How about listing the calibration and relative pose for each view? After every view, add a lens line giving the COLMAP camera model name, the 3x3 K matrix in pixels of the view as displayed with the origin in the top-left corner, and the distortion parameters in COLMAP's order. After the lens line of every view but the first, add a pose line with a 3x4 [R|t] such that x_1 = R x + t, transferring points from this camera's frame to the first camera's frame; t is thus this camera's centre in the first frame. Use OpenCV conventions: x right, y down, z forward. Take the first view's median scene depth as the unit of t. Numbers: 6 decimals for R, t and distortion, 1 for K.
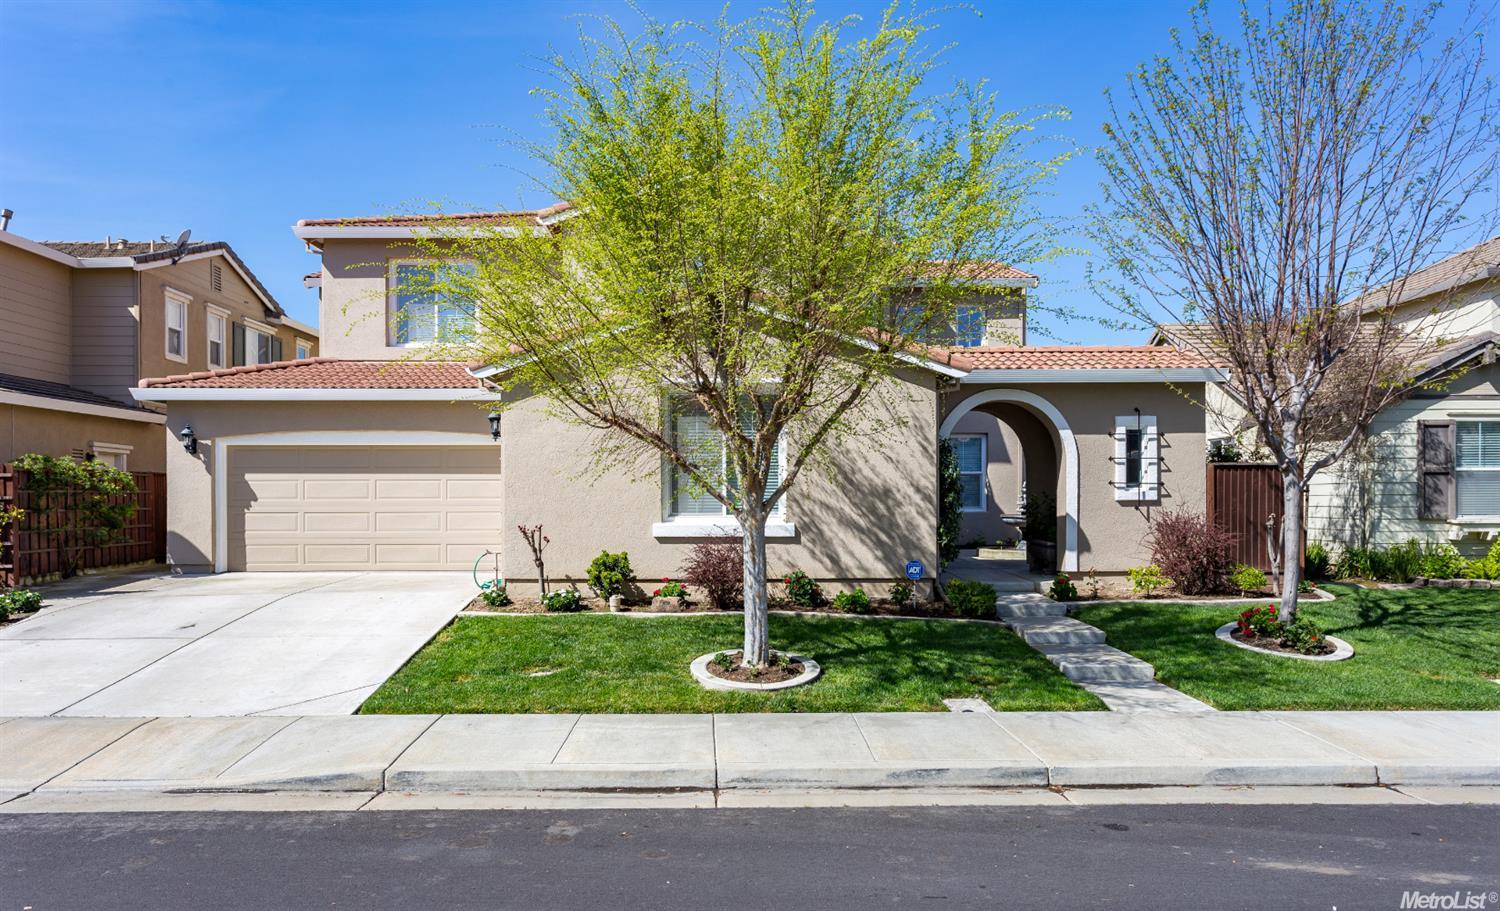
lens RADIAL K [[1094.1, 0, 748.1], [0, 1094.1, 462.7], [0, 0, 1]] dist [0.012675, 0.001066]
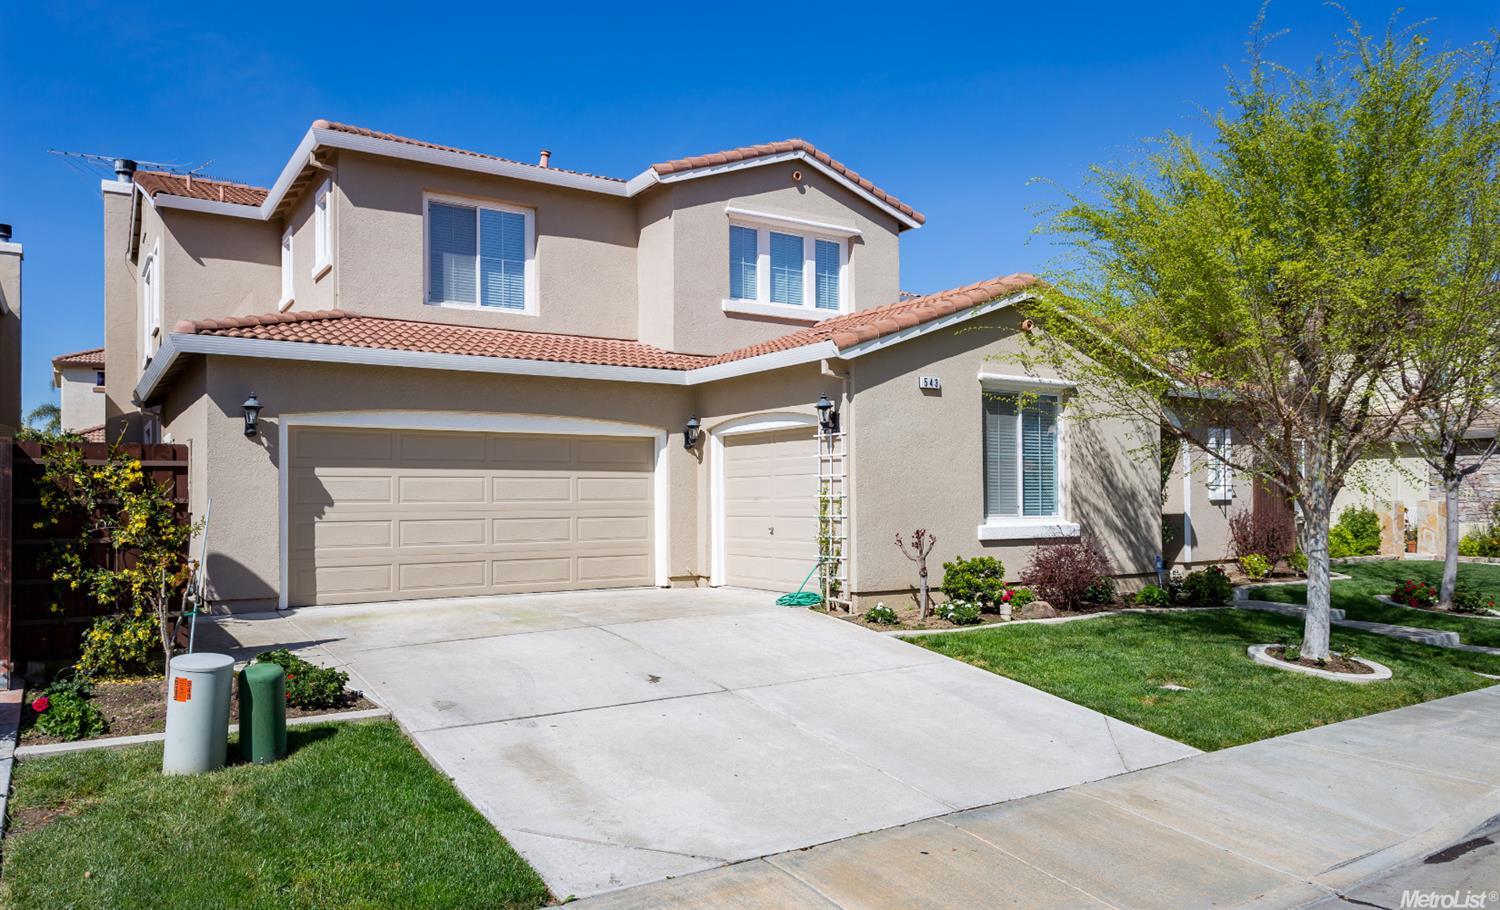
lens RADIAL K [[1079.5, 0, 750.3], [0, 1079.5, 457.7], [0, 0, 1]] dist [-0.007875, -0.001274]
pose [[0.835362, 0.020646, 0.549312, -0.755168], [-0.016651, 0.999786, -0.012255, 0.009803], [-0.549448, 0.001091, 0.835528, 0.331534]]
